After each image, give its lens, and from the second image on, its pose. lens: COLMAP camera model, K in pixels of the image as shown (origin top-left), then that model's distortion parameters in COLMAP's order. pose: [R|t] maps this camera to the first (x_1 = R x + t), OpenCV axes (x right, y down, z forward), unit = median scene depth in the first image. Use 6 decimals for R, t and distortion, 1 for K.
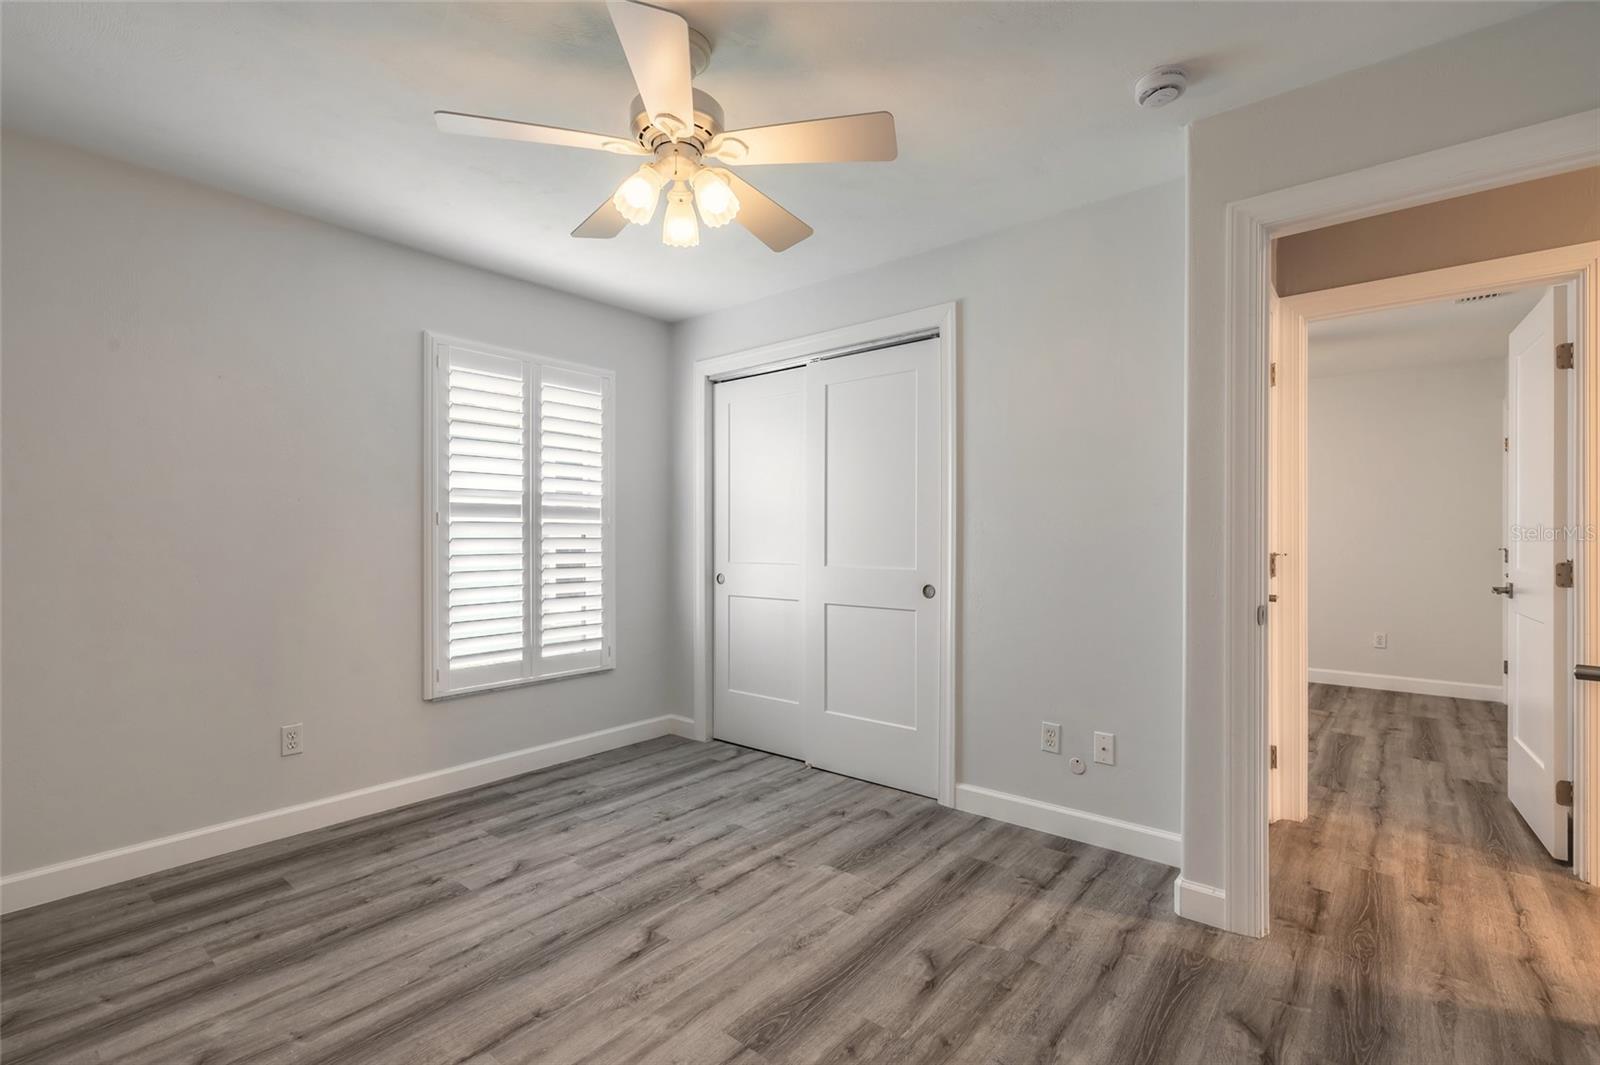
lens RADIAL K [[722.8, 0, 794.8], [0, 722.8, 538.2], [0, 0, 1]] dist [0.008902, -0.001602]
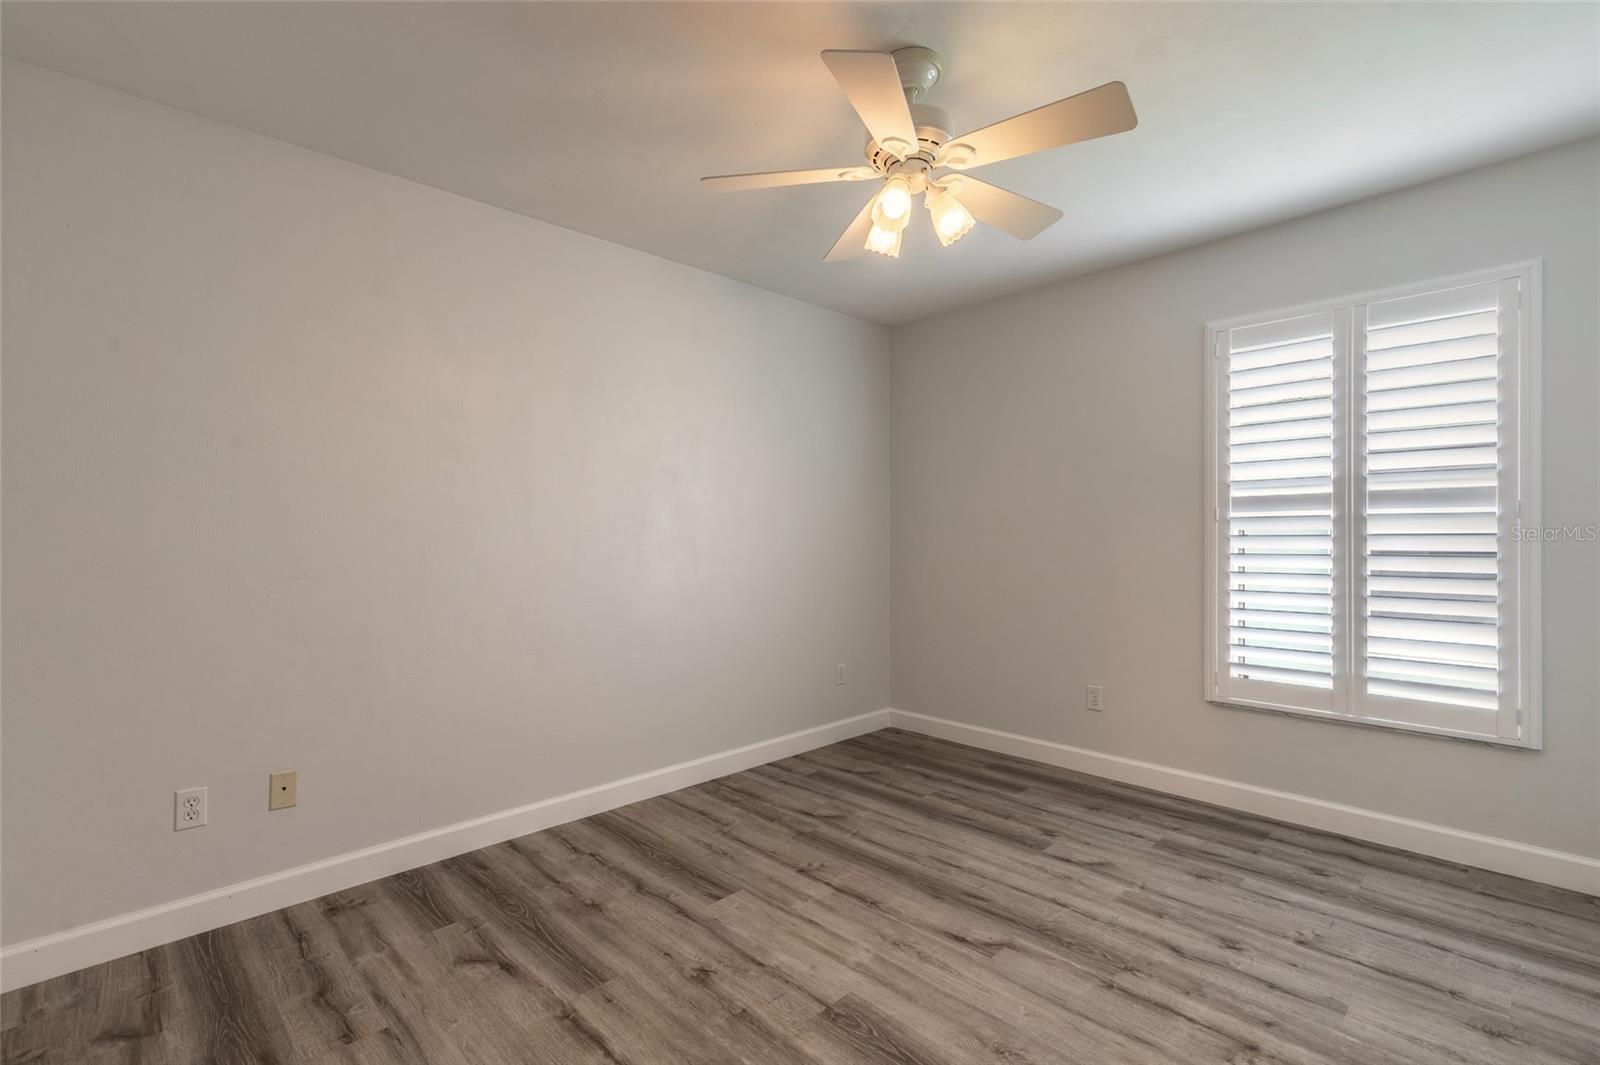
lens RADIAL K [[732.9, 0, 800.0], [0, 732.9, 532.5], [0, 0, 1]] dist [0.007908, -0.000365]
pose [[-0.105119, -0.001698, -0.994458, 0.597105], [0.001643, 0.999997, -0.001881, -0.002705], [0.994458, -0.001832, -0.105116, 0.622568]]
